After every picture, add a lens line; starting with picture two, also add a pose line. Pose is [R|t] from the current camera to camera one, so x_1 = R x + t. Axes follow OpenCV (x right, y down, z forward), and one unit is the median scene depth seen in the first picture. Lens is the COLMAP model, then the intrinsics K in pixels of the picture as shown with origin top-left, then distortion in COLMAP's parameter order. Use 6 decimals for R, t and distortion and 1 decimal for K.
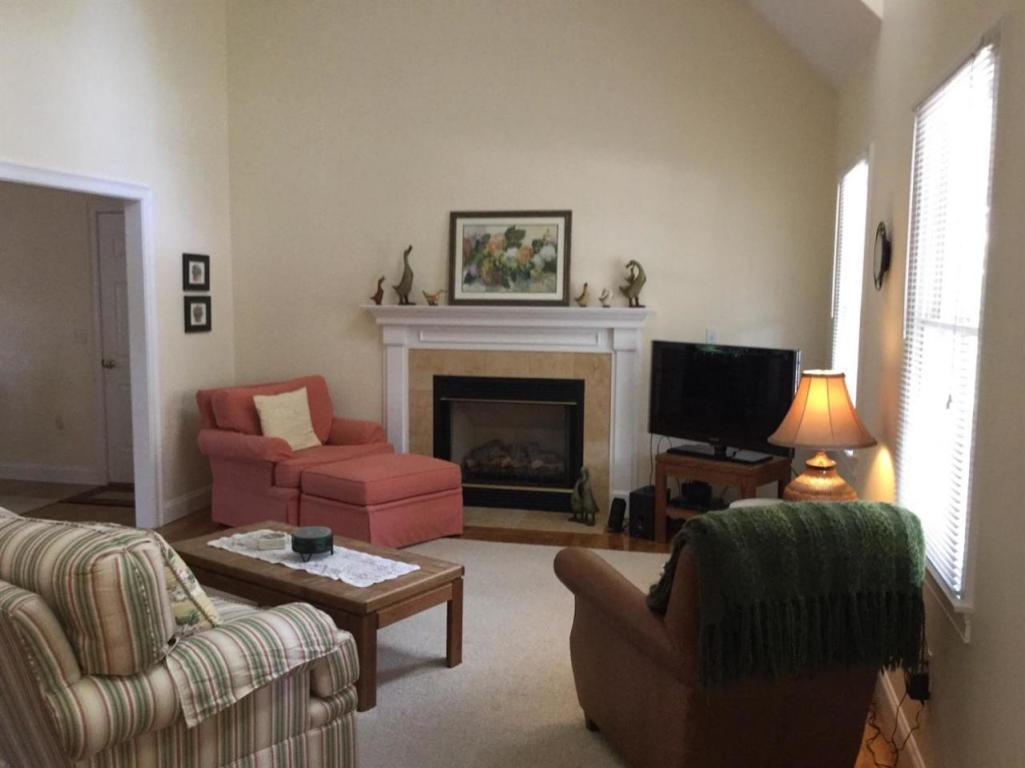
lens RADIAL K [[916.4, 0, 511.2], [0, 916.4, 364.3], [0, 0, 1]] dist [0.058216, -0.118270]
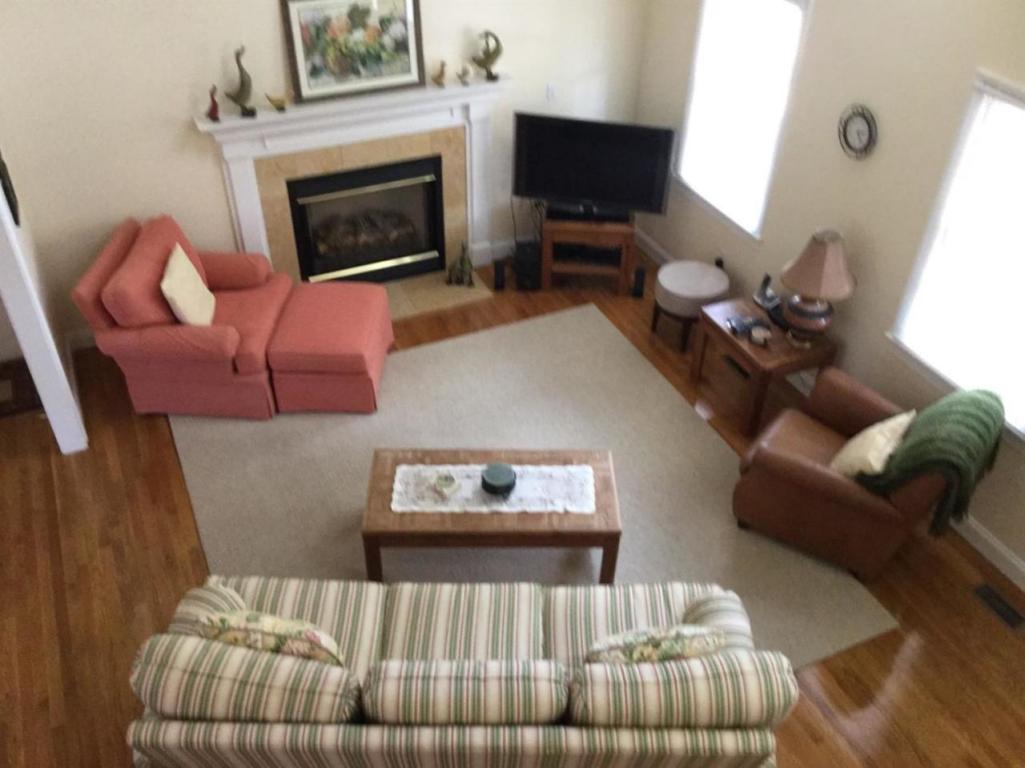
lens RADIAL K [[916.4, 0, 516.8], [0, 916.4, 378.8], [0, 0, 1]] dist [0.058216, -0.118270]
pose [[0.794585, -0.369138, 0.482050, -0.433364], [0.044039, 0.826901, 0.560620, -0.342065], [-0.605554, -0.424231, 0.673300, 0.160167]]
